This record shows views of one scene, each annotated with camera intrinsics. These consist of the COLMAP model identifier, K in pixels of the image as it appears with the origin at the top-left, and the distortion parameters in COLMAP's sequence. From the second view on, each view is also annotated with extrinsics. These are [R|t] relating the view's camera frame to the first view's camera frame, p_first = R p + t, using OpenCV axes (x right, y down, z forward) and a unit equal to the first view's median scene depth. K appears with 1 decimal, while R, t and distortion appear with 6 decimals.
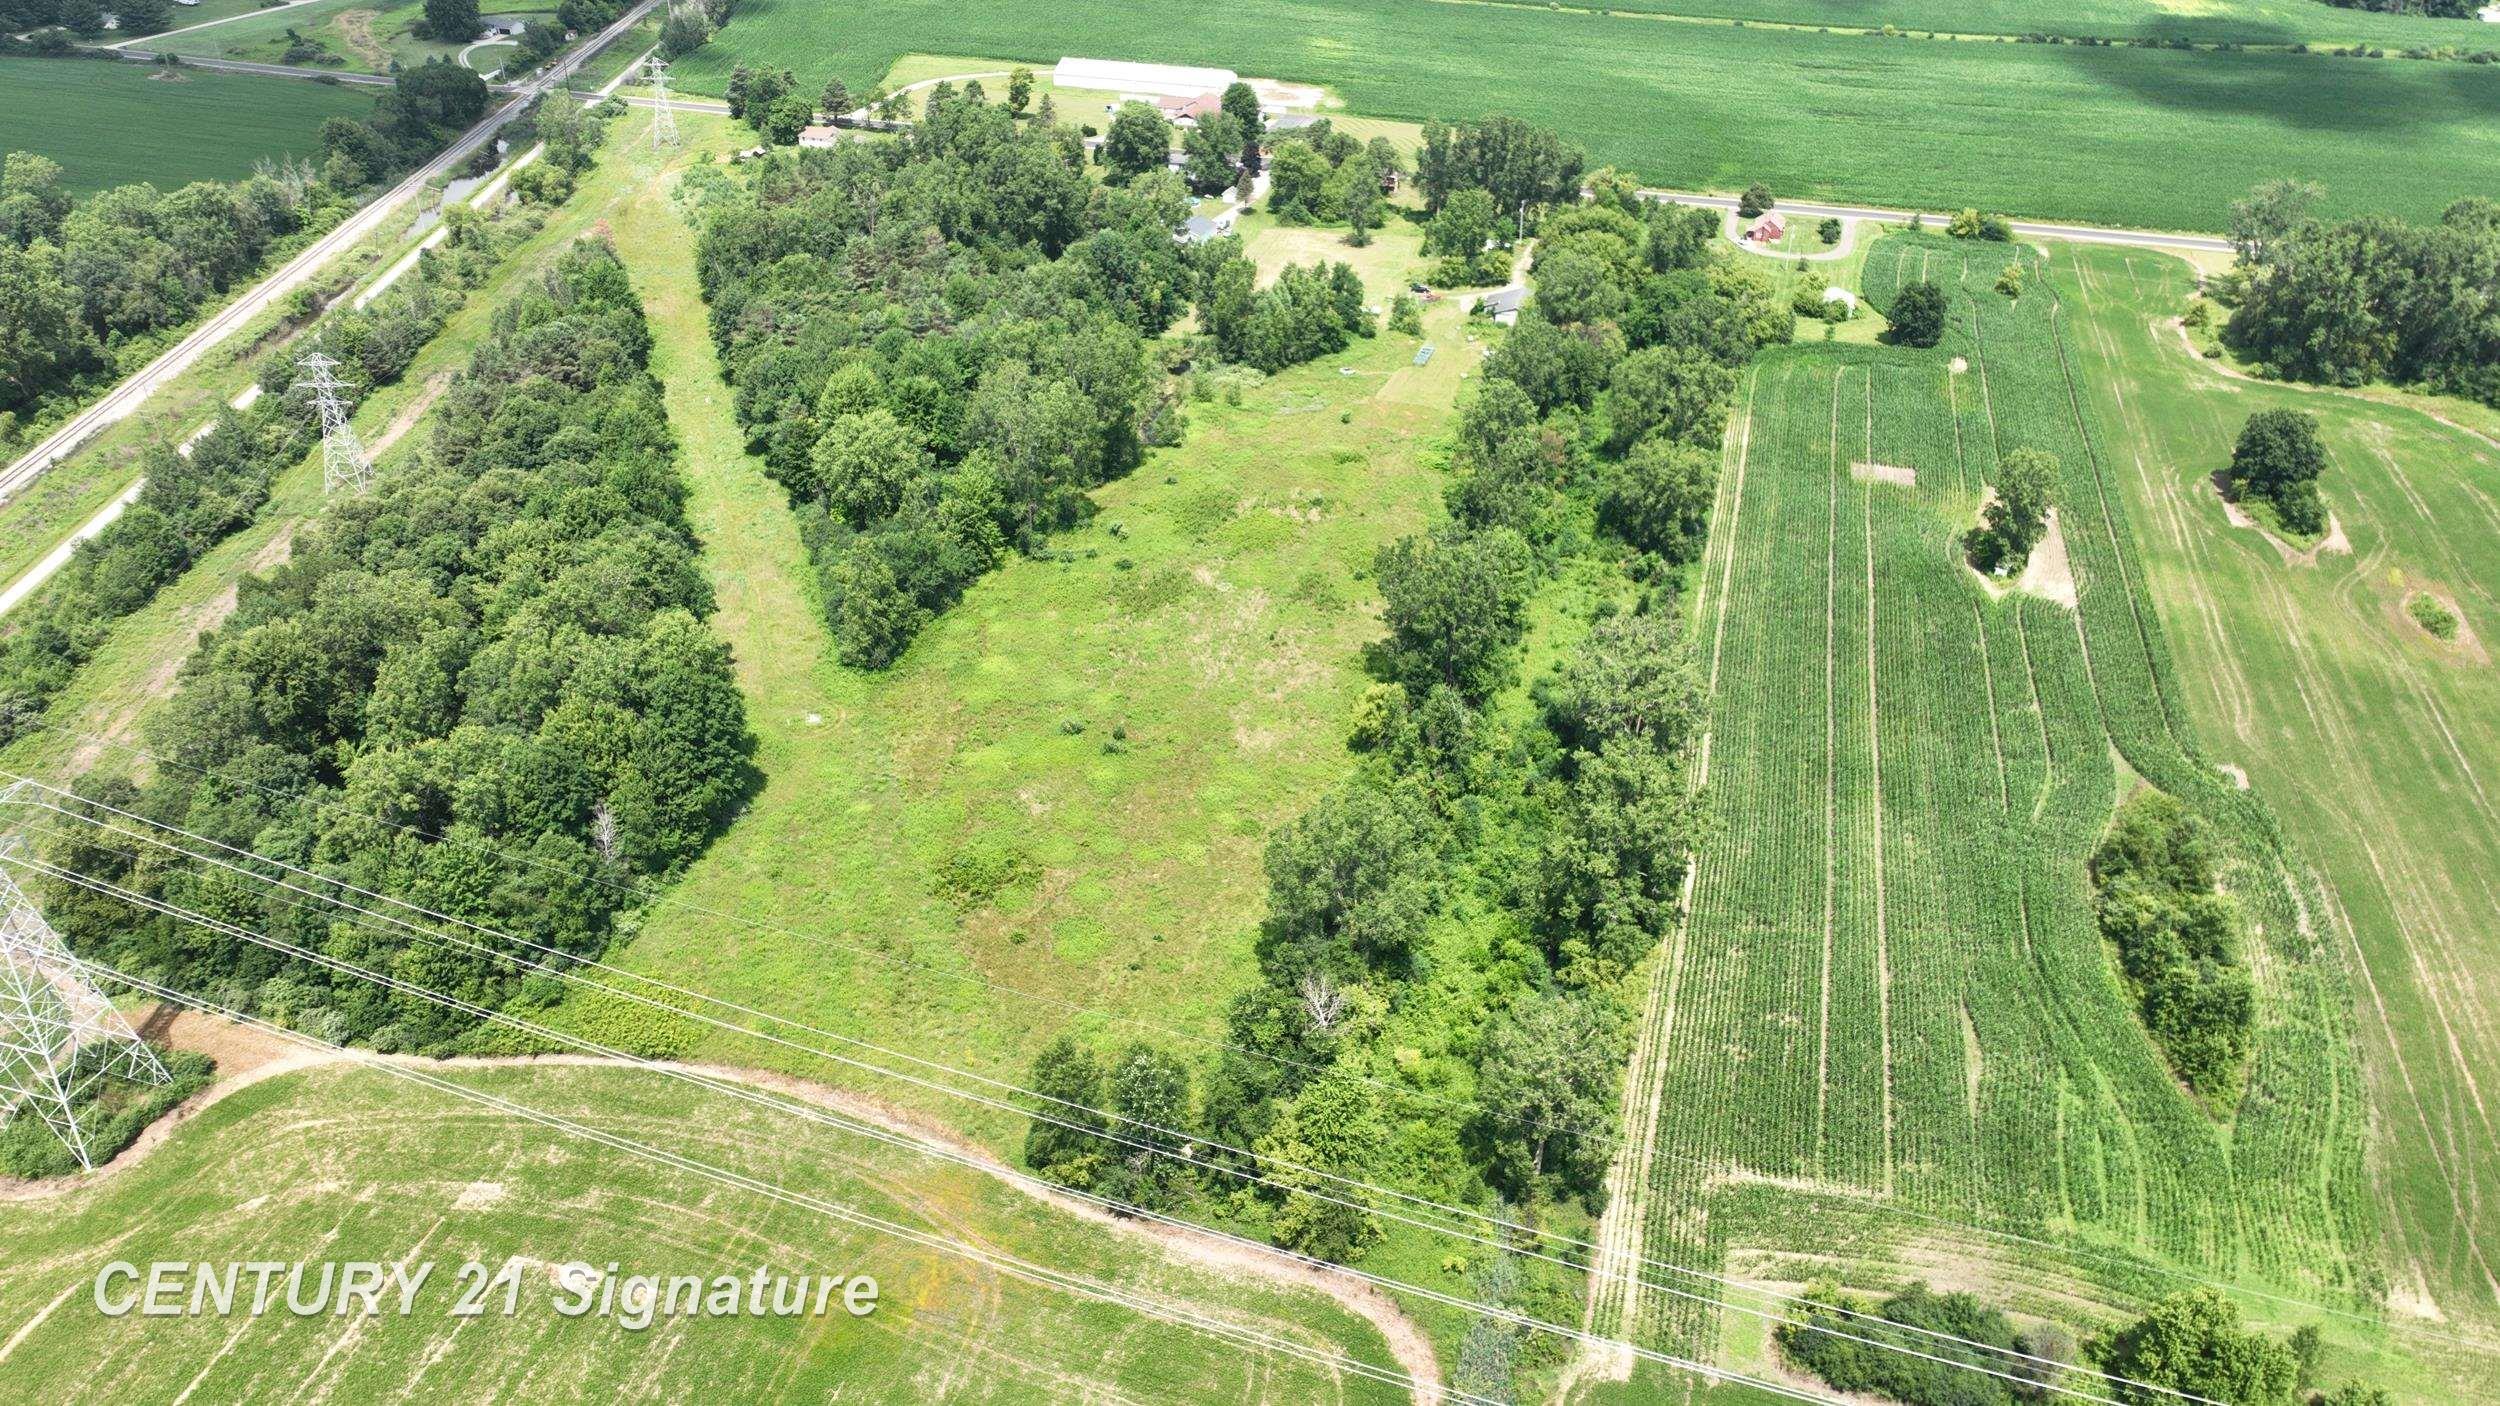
lens RADIAL K [[1755.5, 0, 1250.0], [0, 1755.5, 703.0], [0, 0, 1]] dist [0.005028, 0.009958]
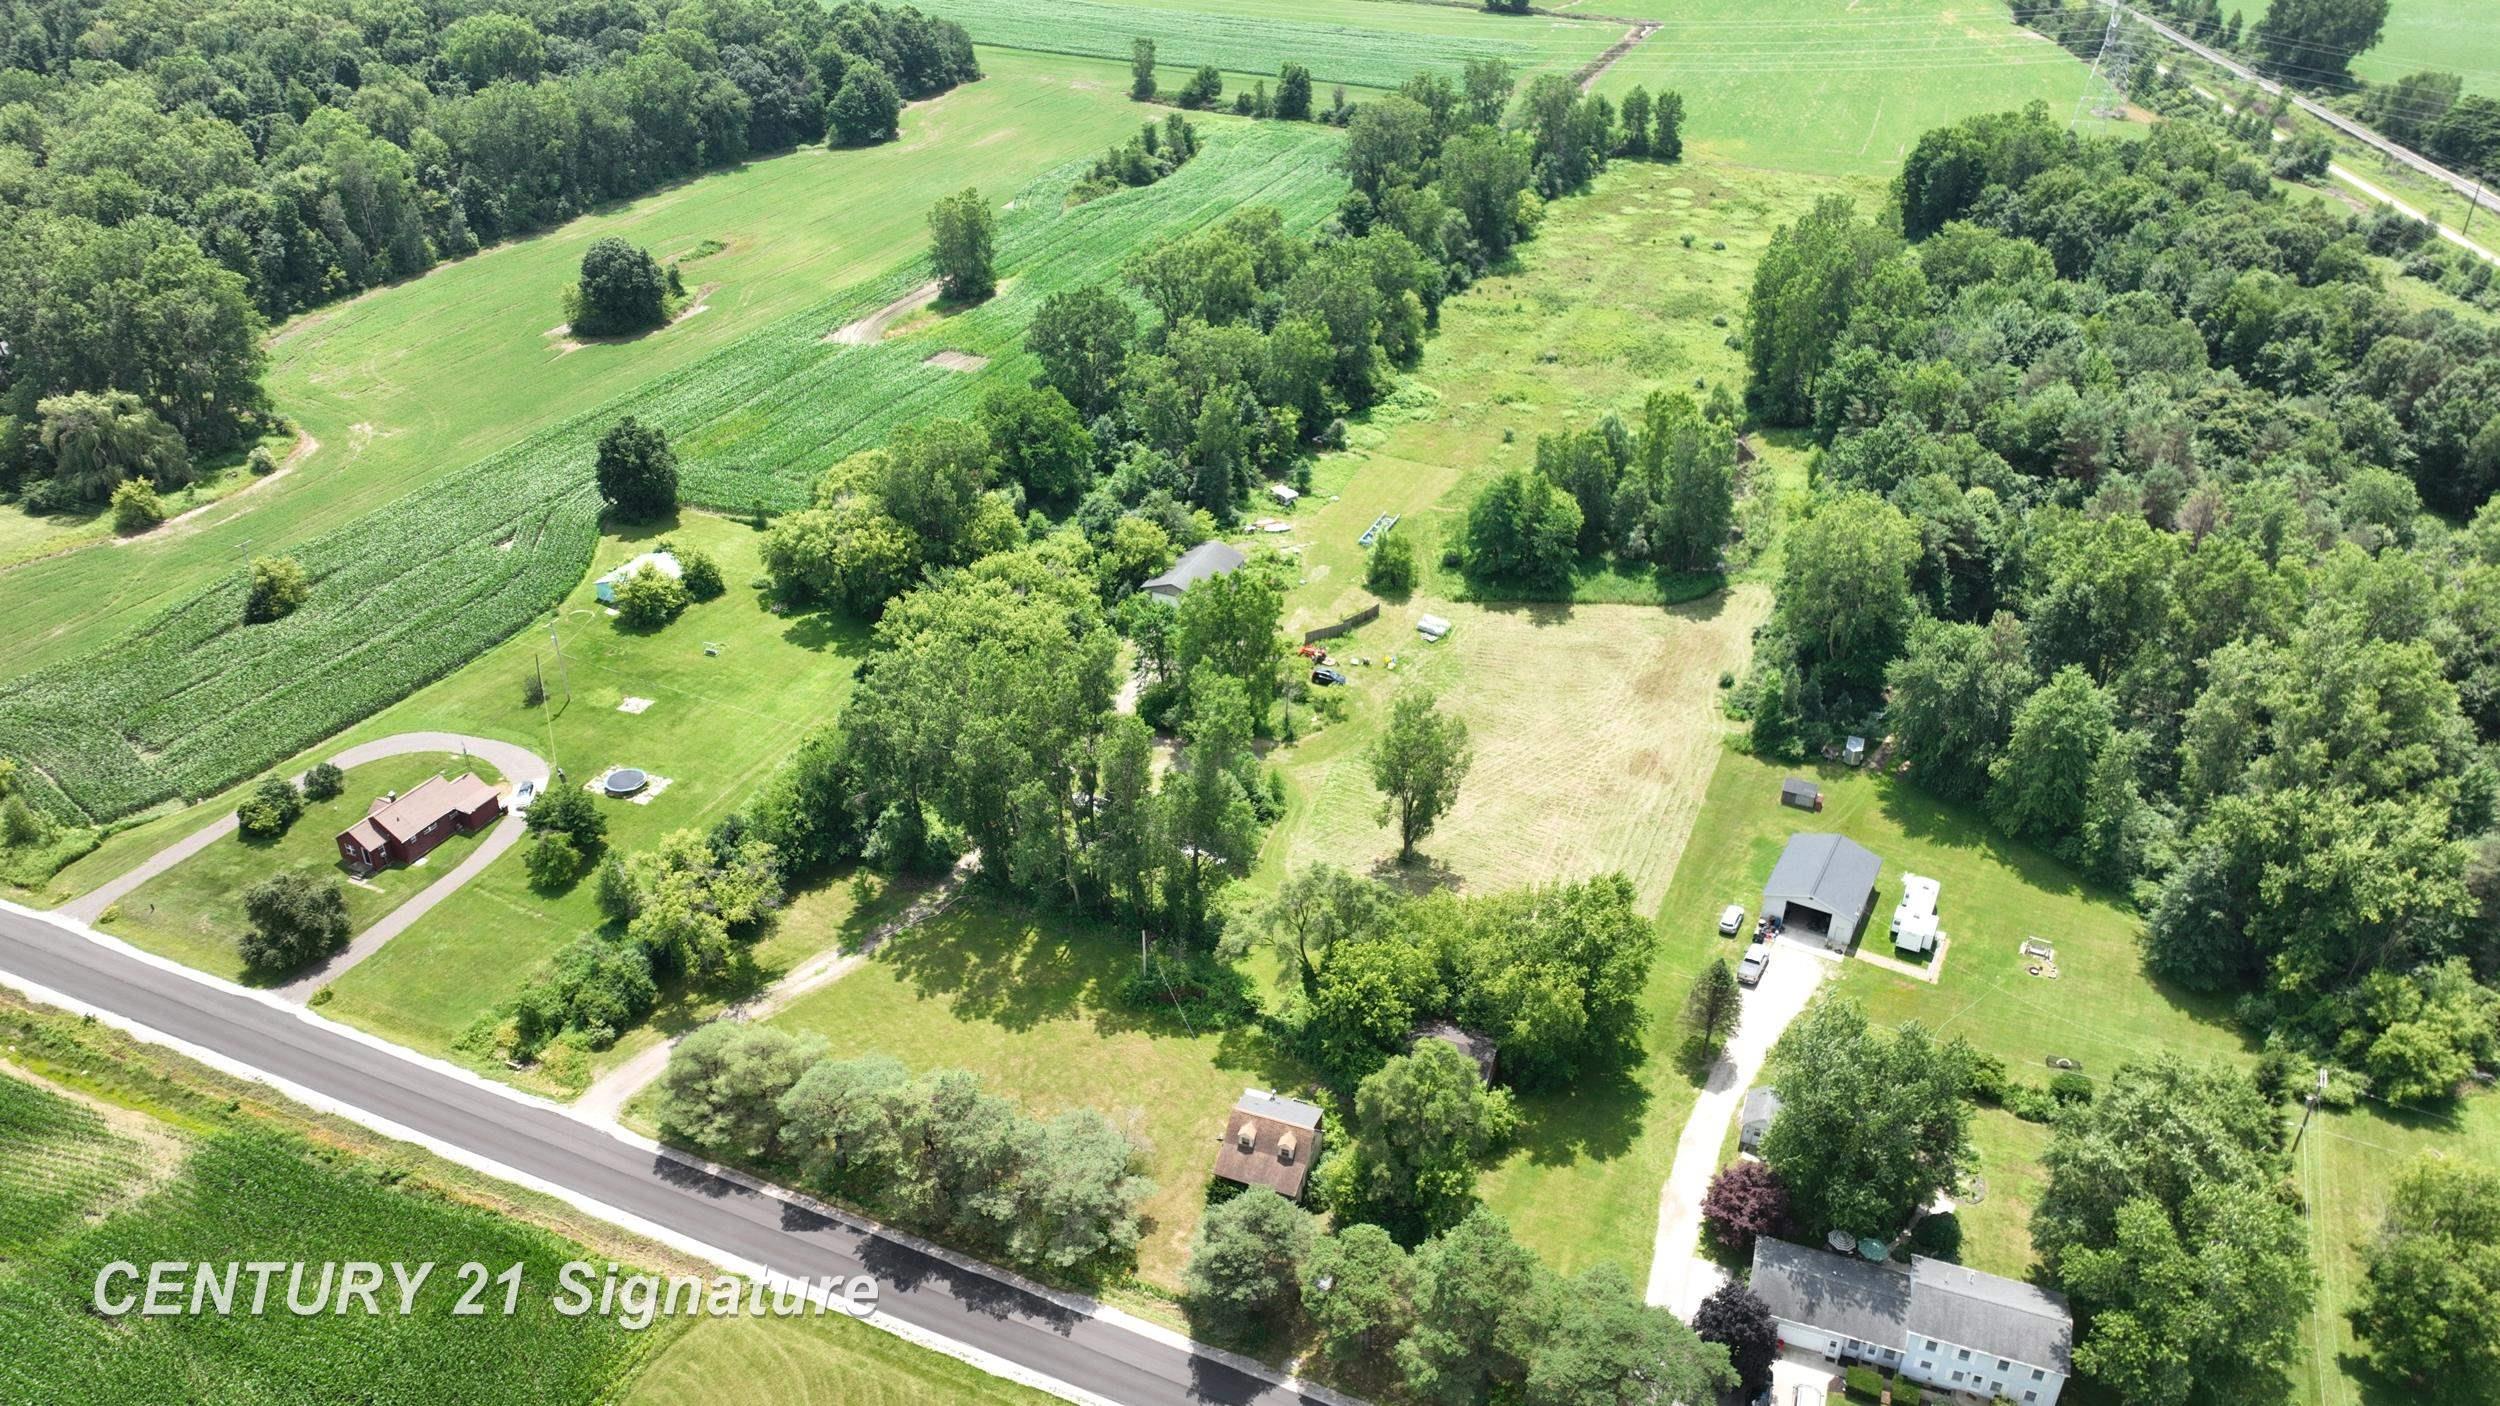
lens RADIAL K [[1755.5, 0, 1250.0], [0, 1755.5, 703.0], [0, 0, 1]] dist [0.005028, 0.009958]
pose [[-0.990598, -0.097973, 0.095482, 0.094850], [0.039014, 0.466649, 0.883582, -0.989142], [-0.131124, 0.878999, -0.458439, 1.752108]]
